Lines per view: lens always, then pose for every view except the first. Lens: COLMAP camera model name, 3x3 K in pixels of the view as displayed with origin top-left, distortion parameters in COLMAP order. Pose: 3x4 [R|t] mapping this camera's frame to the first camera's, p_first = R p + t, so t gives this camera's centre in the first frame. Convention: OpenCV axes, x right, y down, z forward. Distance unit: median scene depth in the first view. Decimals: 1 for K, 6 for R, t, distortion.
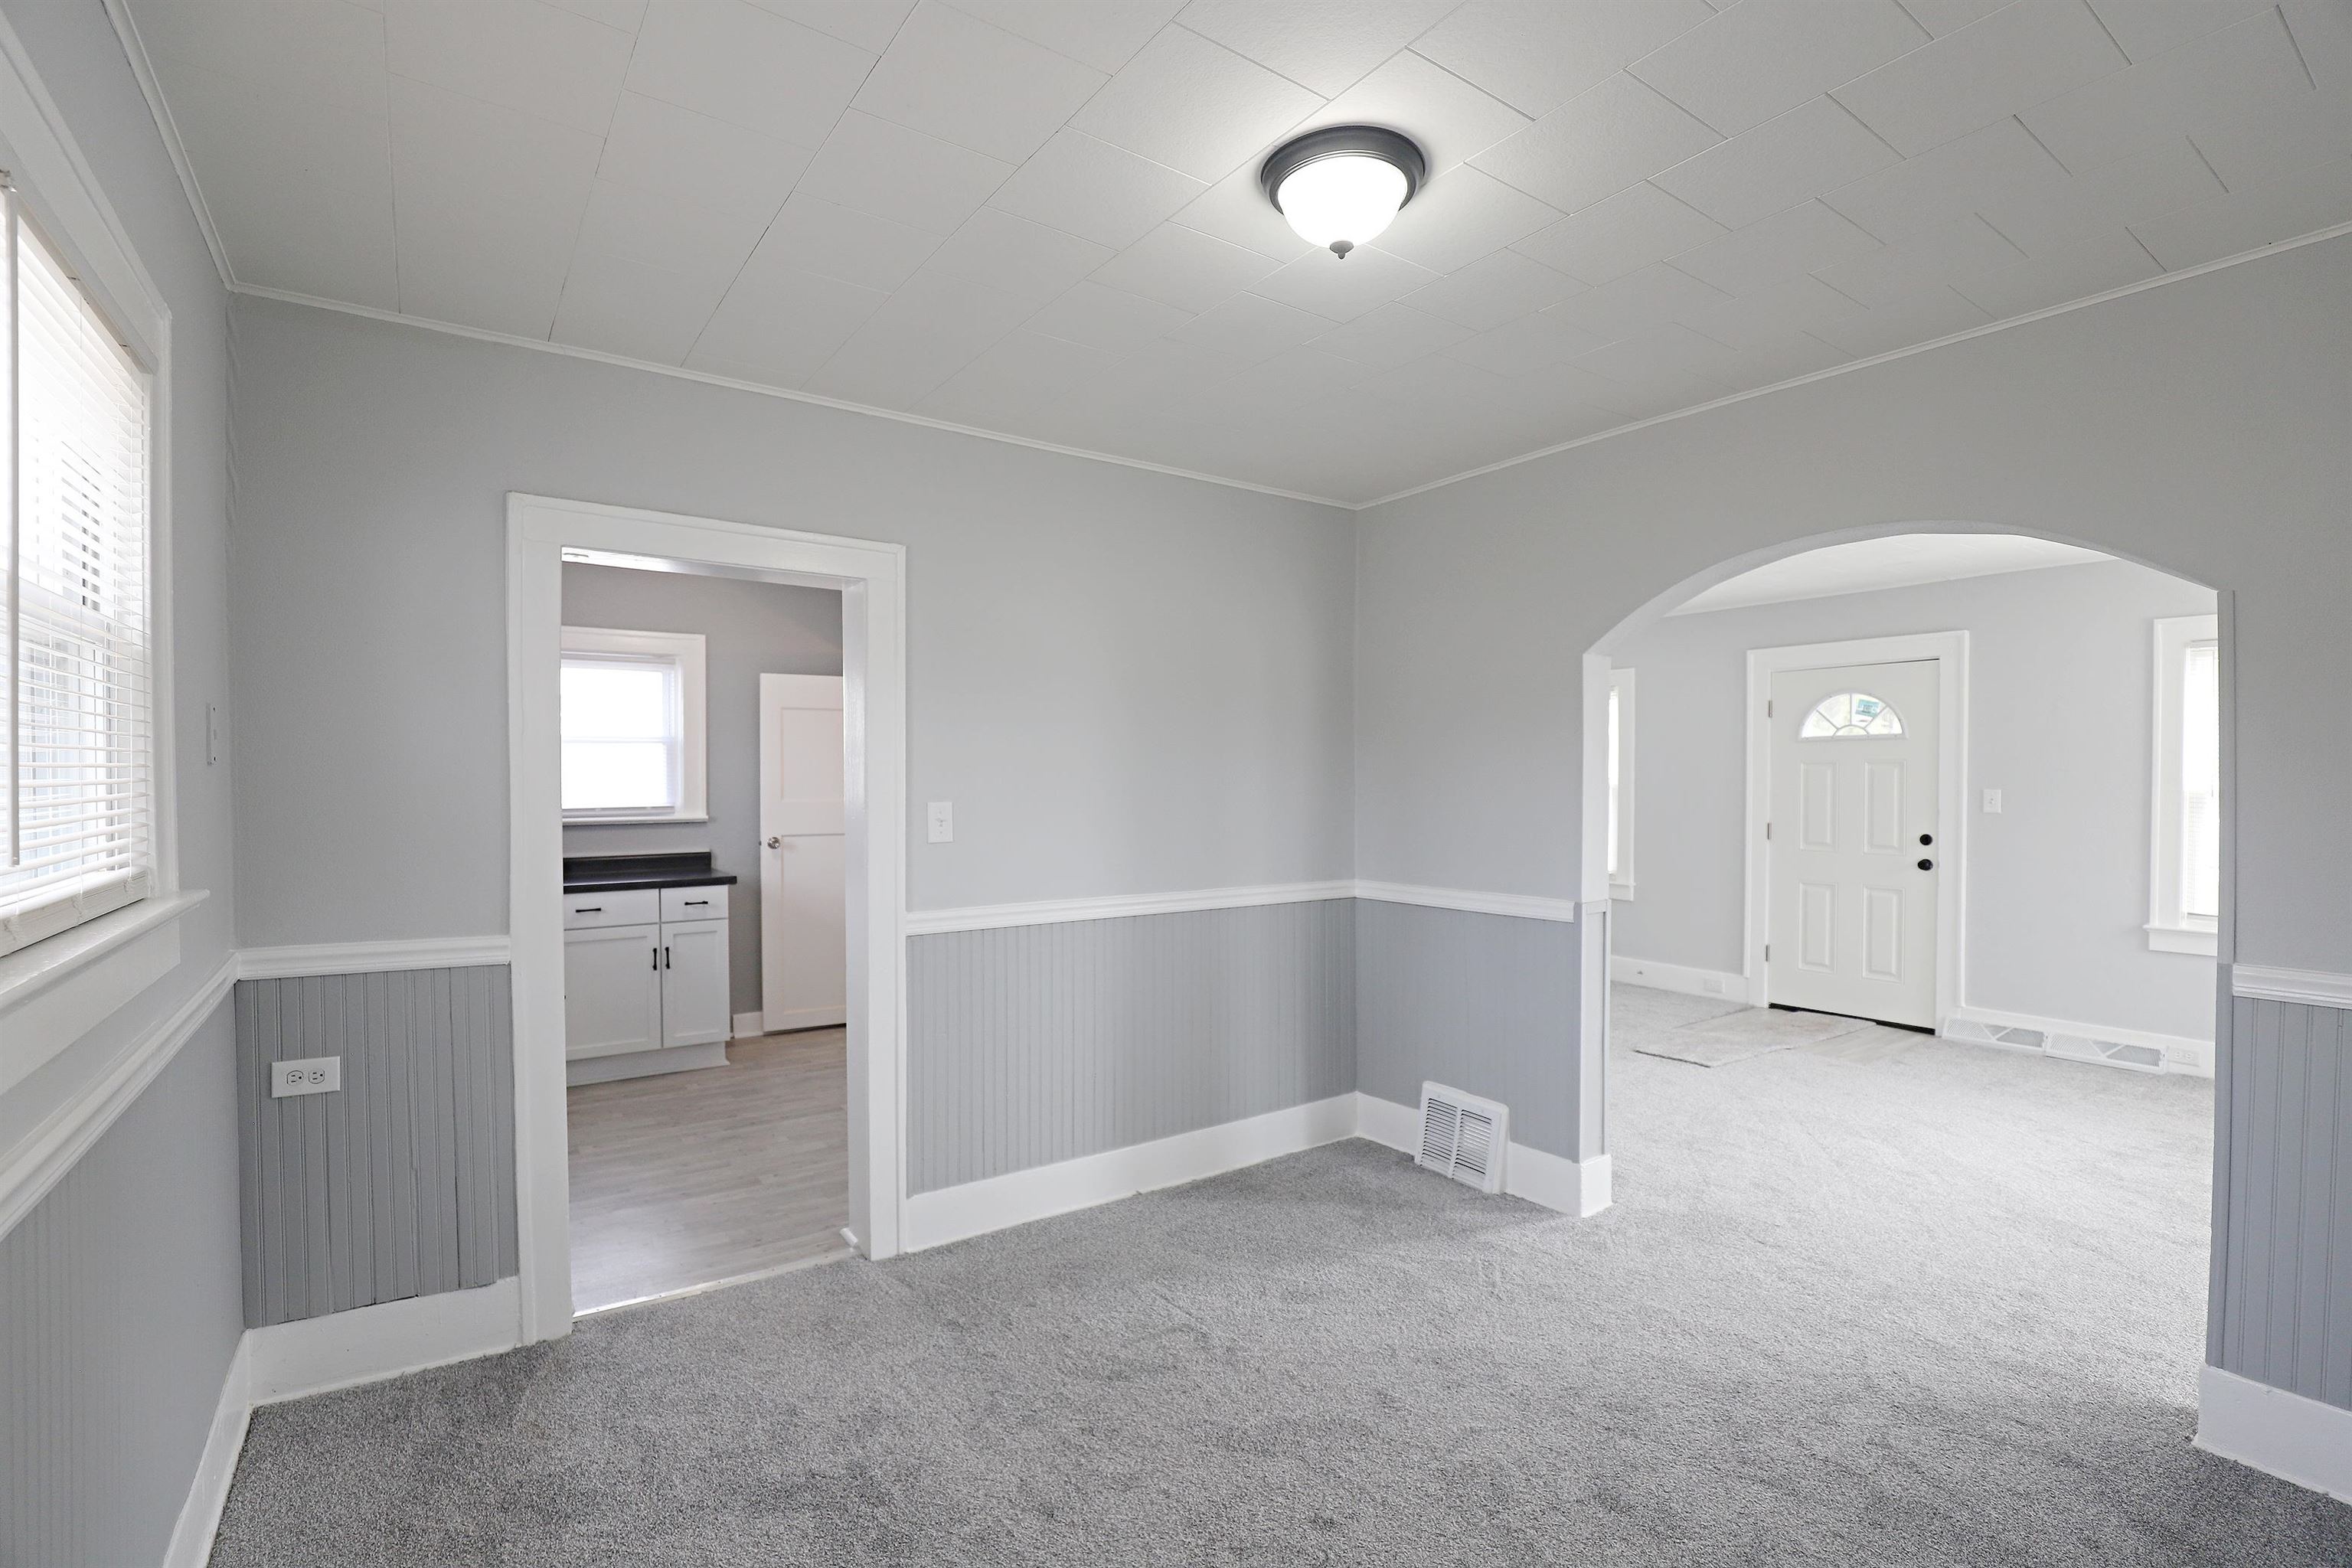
lens RADIAL K [[1085.8, 0, 1176.2], [0, 1085.8, 787.9], [0, 0, 1]] dist [-0.033830, 0.005385]
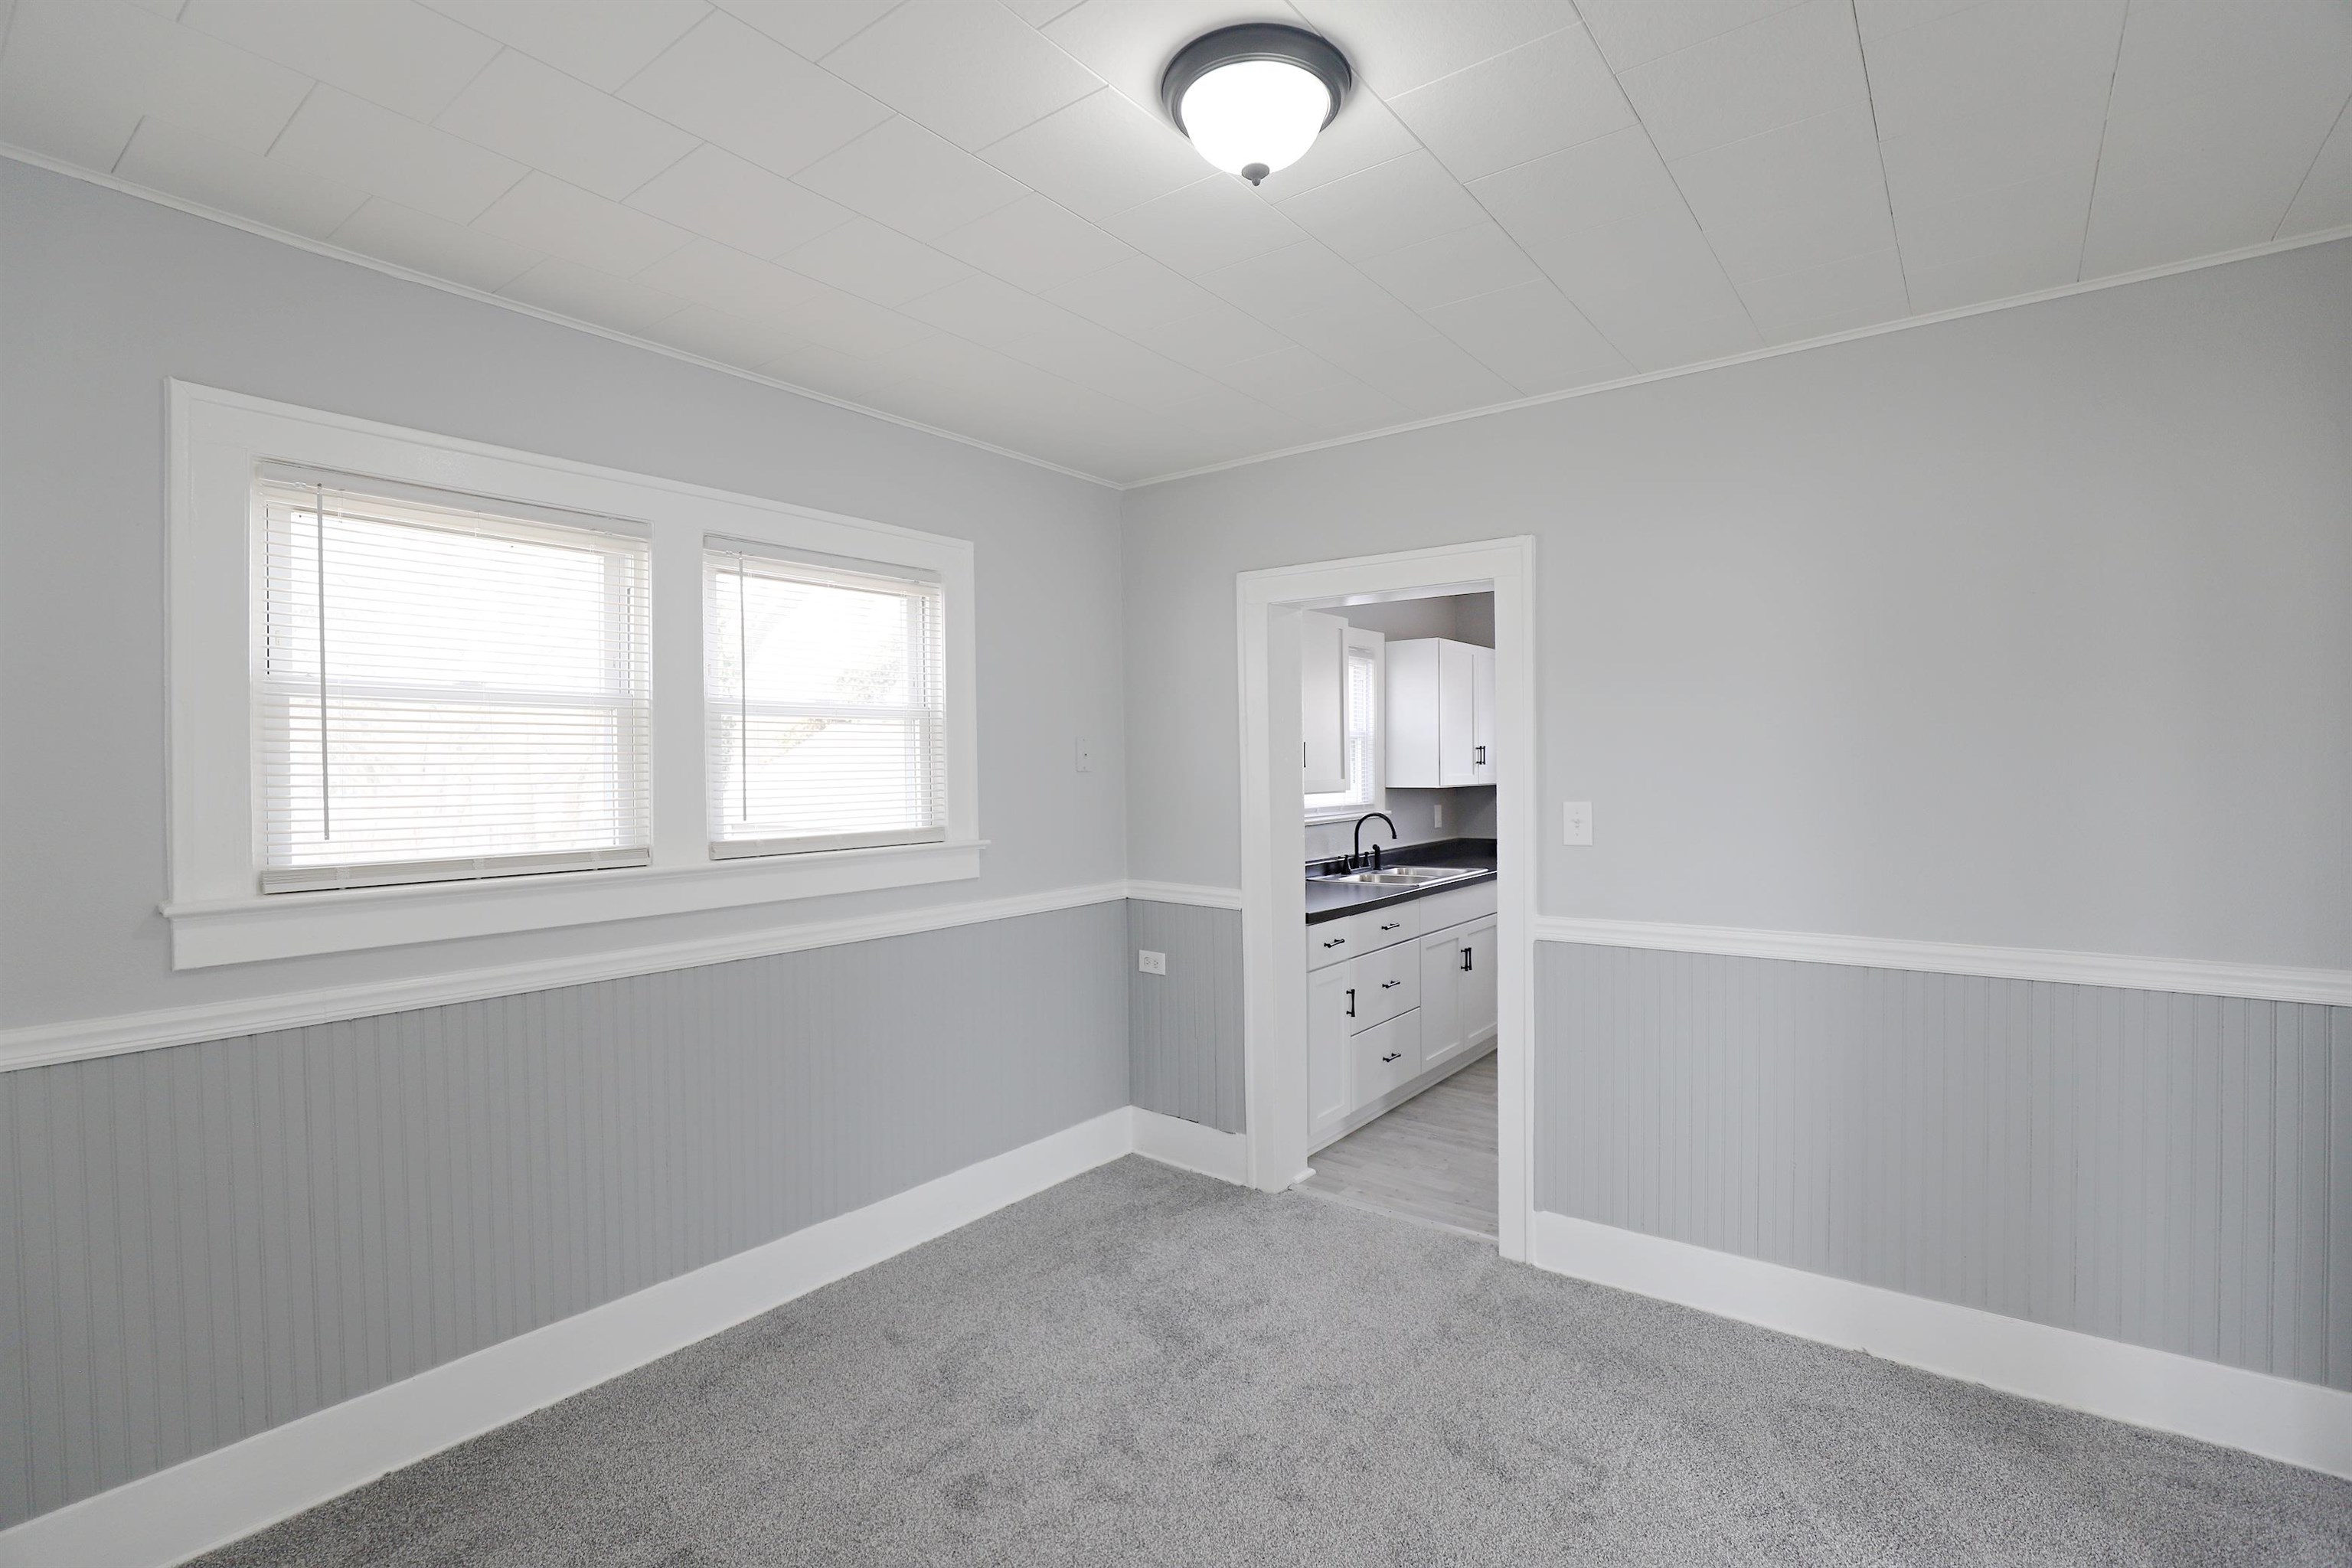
lens RADIAL K [[1085.8, 0, 1176.2], [0, 1085.8, 787.9], [0, 0, 1]] dist [-0.033830, 0.005385]
pose [[0.296396, 0.012233, -0.954987, 0.463078], [0.001965, 0.999908, 0.013418, -0.009691], [0.955063, -0.005853, 0.296345, 0.329624]]
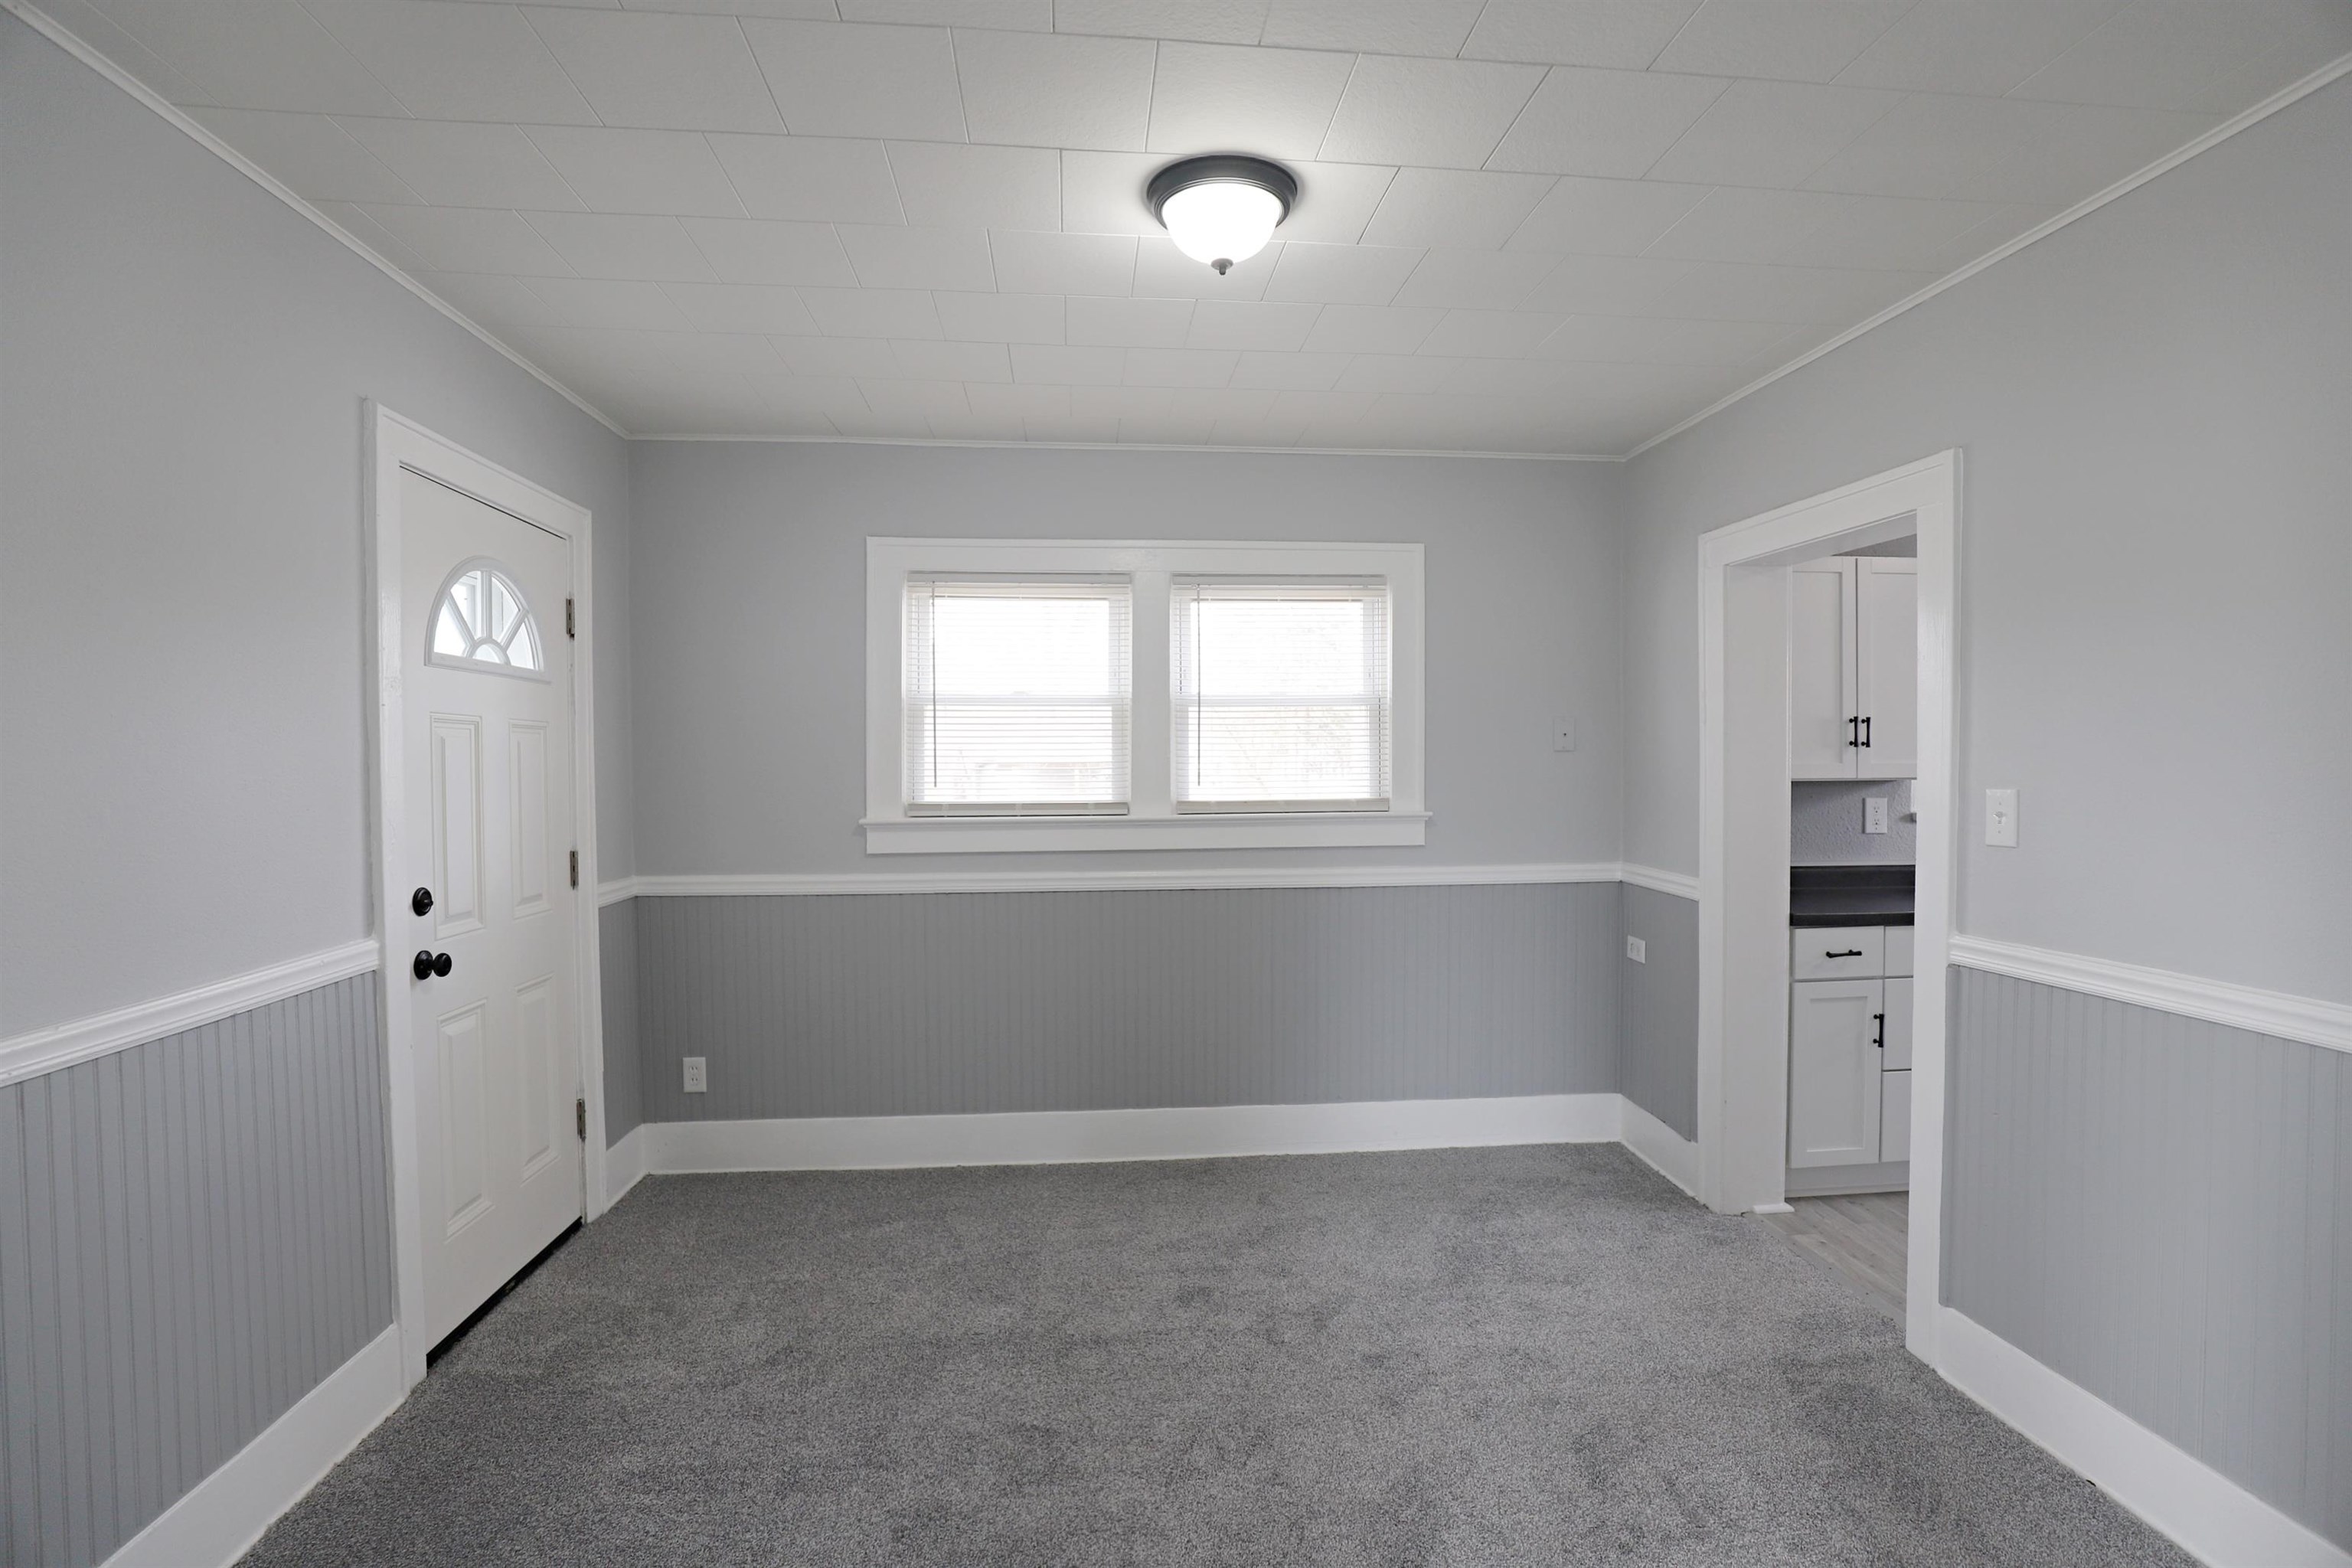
lens RADIAL K [[1099.9, 0, 1179.0], [0, 1099.9, 791.7], [0, 0, 1]] dist [-0.028787, 0.000180]
pose [[-0.497671, 0.024313, -0.867025, 0.546595], [-0.004087, 0.999530, 0.030375, -0.003468], [0.867356, 0.018660, -0.497338, 0.731224]]
